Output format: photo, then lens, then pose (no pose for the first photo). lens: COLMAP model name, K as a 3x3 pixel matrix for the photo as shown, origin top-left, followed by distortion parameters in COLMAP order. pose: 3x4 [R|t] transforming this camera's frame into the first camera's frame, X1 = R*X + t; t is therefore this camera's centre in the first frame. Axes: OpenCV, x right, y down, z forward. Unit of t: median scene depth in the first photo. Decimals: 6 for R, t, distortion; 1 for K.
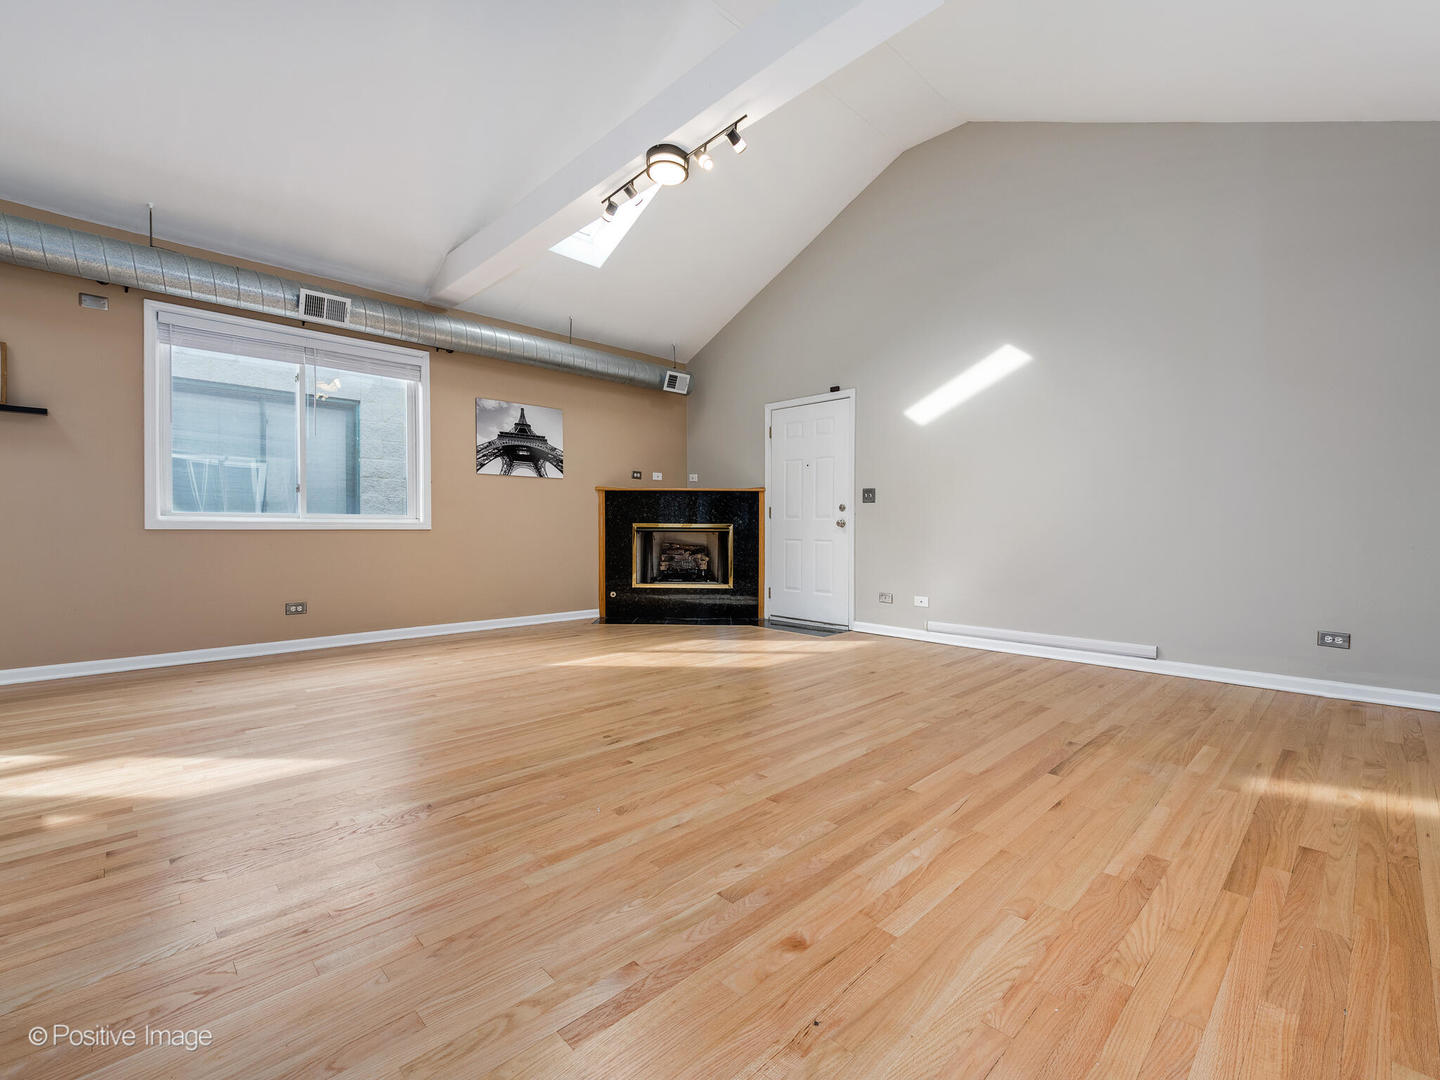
lens RADIAL K [[638.7, 0, 714.4], [0, 638.7, 530.2], [0, 0, 1]] dist [0.012019, -0.001882]
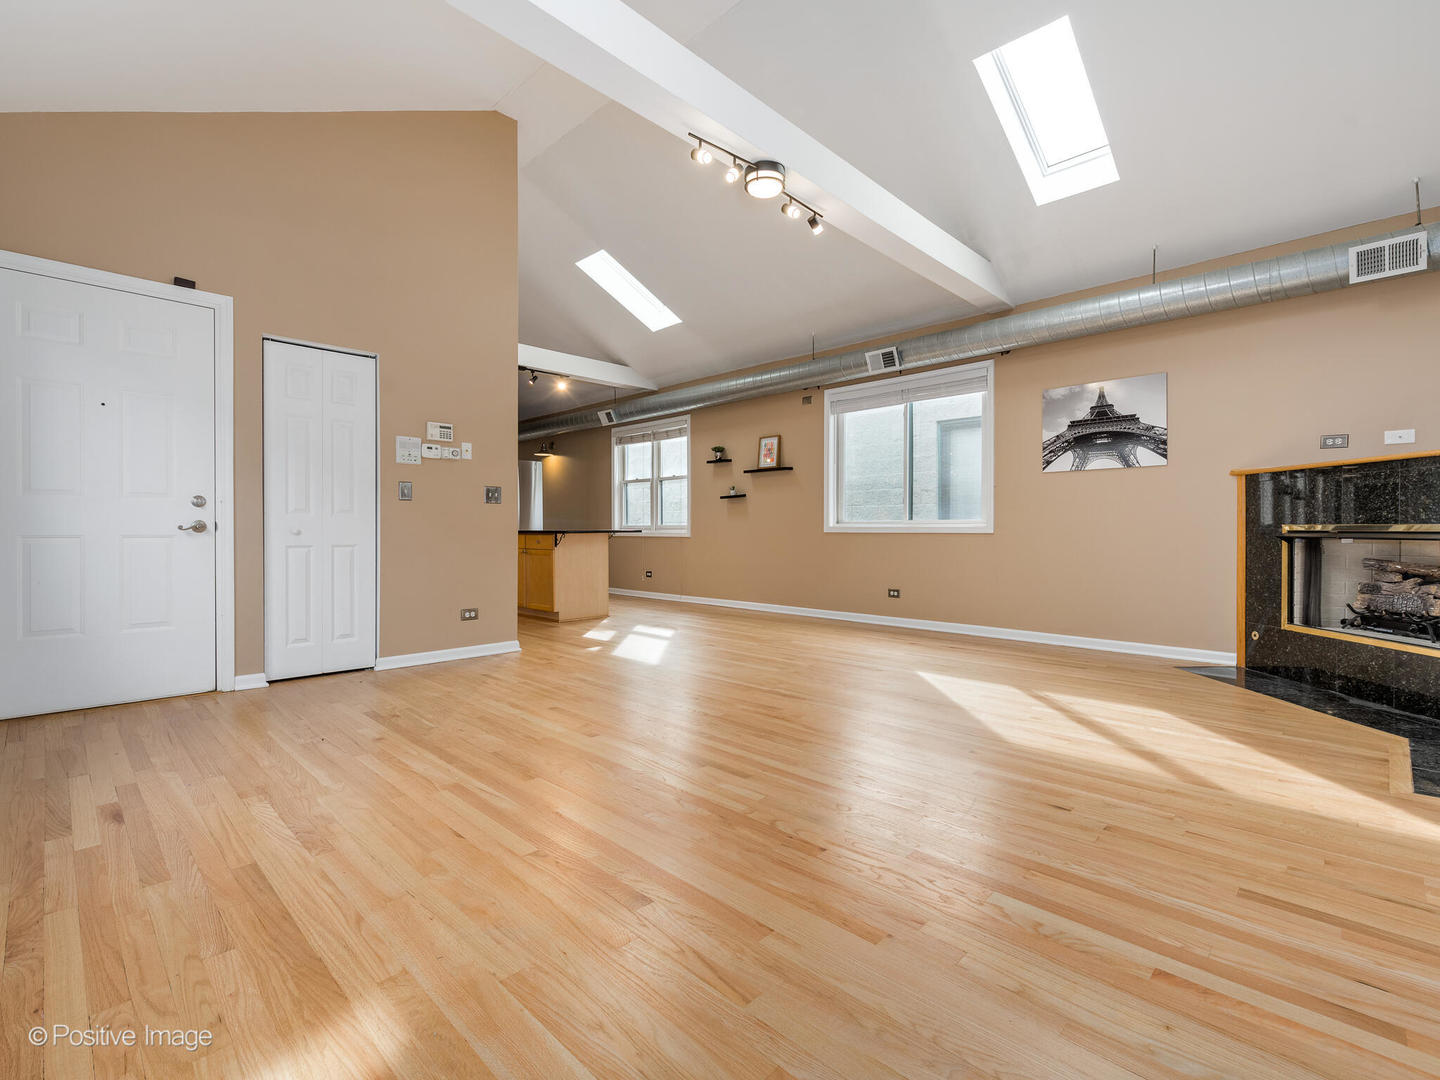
lens RADIAL K [[655.2, 0, 725.0], [0, 655.2, 536.9], [0, 0, 1]] dist [0.005013, 0.000129]
pose [[0.034948, 0.009412, -0.999345, 0.564023], [-0.004242, 0.999948, 0.009270, -0.002624], [0.999380, 0.003915, 0.034986, 0.513989]]
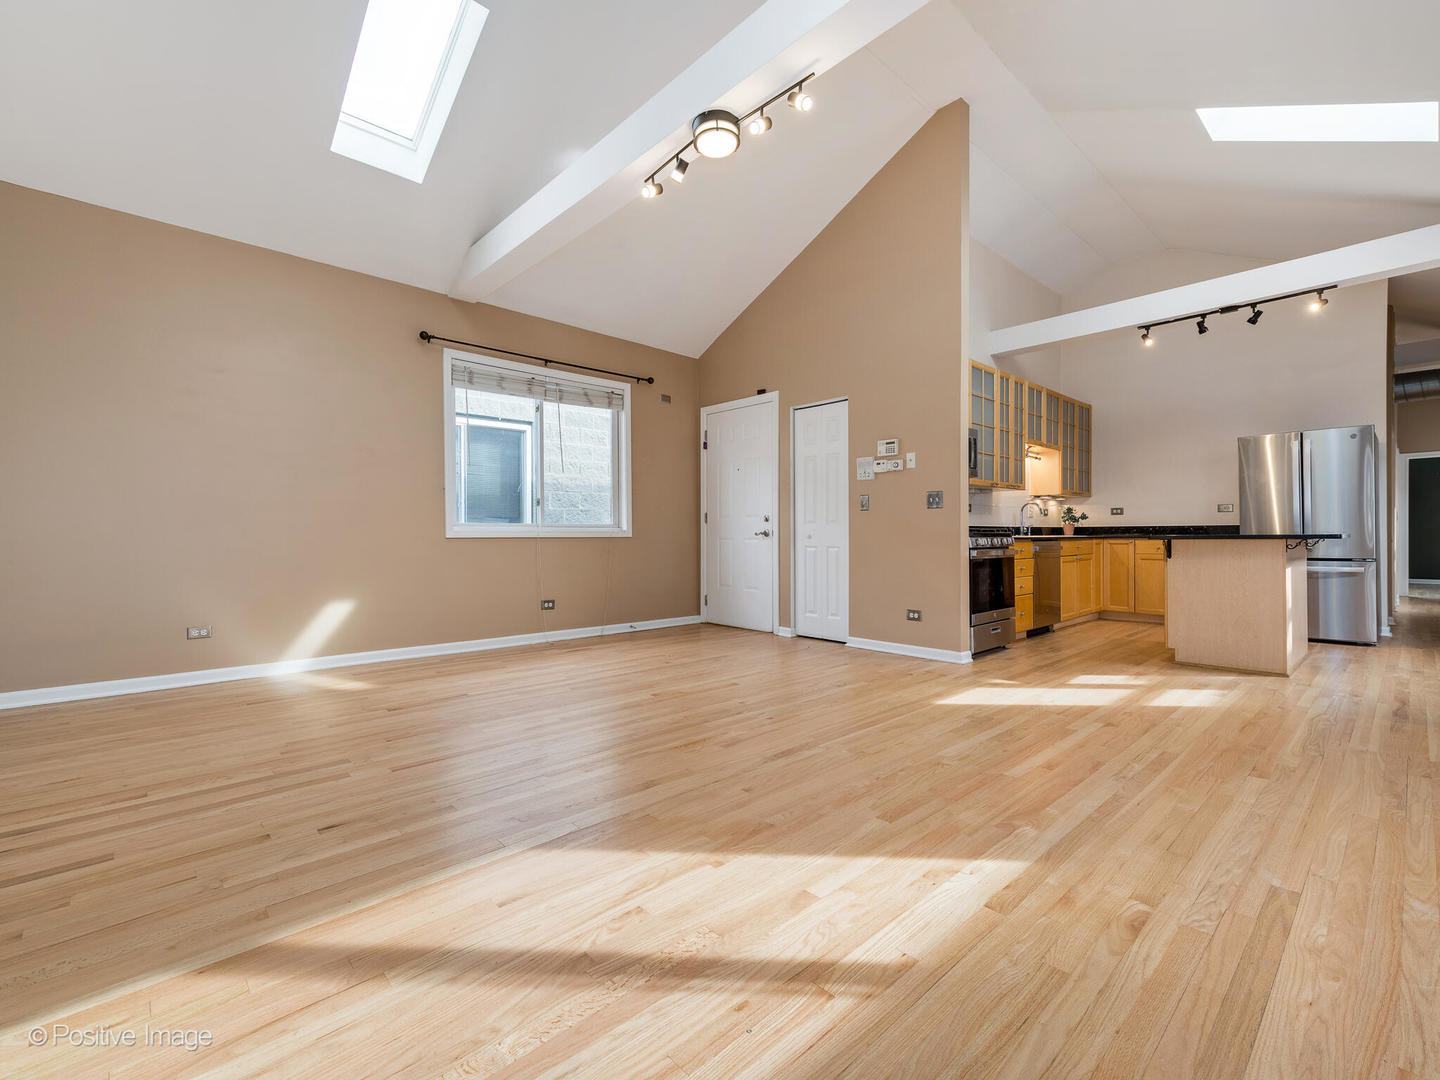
lens RADIAL K [[638.7, 0, 721.4], [0, 638.7, 535.9], [0, 0, 1]] dist [0.012019, -0.001882]
pose [[-0.999970, -0.000930, 0.007732, -0.046042], [-0.000892, 0.999987, 0.004976, -0.005242], [-0.007737, 0.004969, -0.999958, 1.092346]]
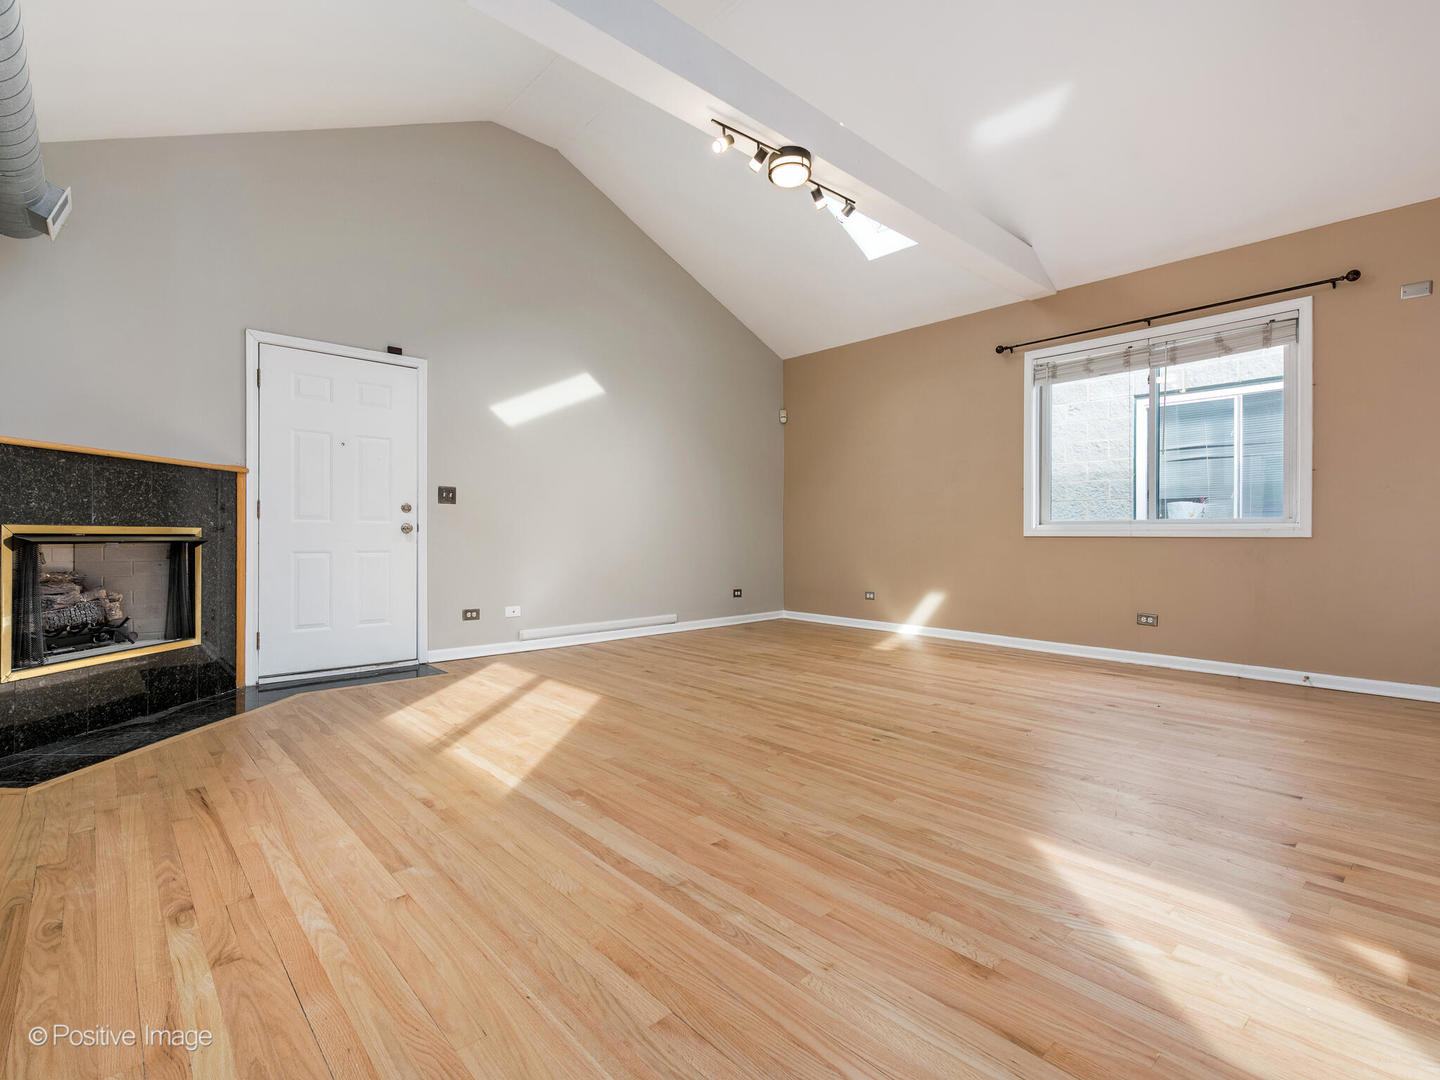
lens RADIAL K [[691.8, 0, 726.0], [0, 691.8, 537.5], [0, 0, 1]] dist [0.008728, -0.001223]
pose [[0.014036, -0.007294, 0.999875, -0.649662], [0.002859, 0.999970, 0.007255, -0.004883], [-0.999897, 0.002757, 0.014056, 0.622165]]
